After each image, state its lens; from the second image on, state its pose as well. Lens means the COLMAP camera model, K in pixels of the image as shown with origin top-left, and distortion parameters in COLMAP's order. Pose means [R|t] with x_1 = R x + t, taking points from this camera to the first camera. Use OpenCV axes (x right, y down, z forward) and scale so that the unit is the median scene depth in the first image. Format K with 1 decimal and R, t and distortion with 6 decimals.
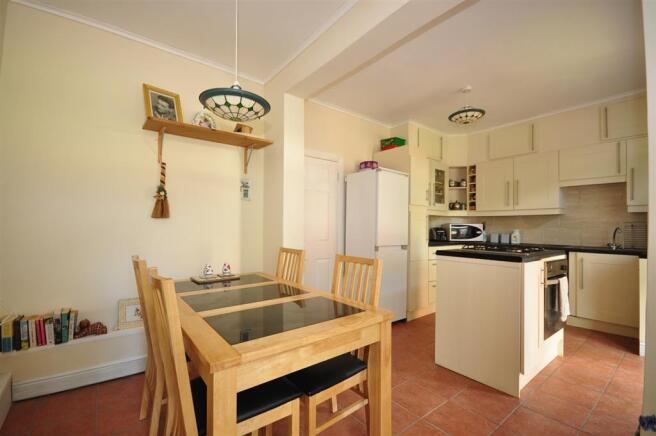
lens RADIAL K [[278.7, 0, 325.3], [0, 278.7, 224.9], [0, 0, 1]] dist [-0.013930, -0.000593]
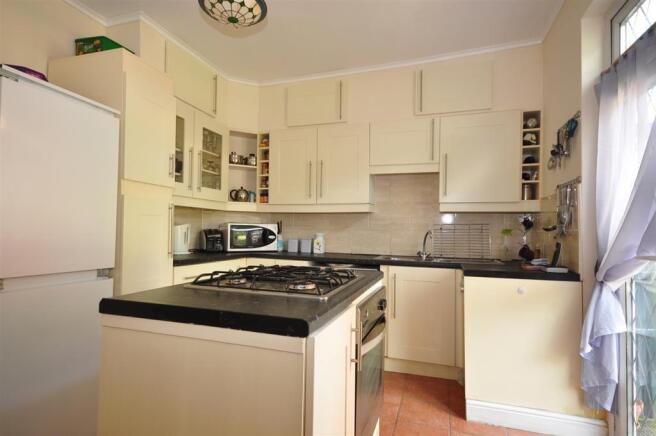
lens RADIAL K [[344.7, 0, 328.0], [0, 344.7, 218.0], [0, 0, 1]] dist [0.000501, 0.000016]
pose [[0.821371, 0.025392, 0.569829, 0.209892], [-0.013820, 0.999601, -0.024623, 0.000133], [-0.570227, 0.012349, 0.821394, 0.273909]]
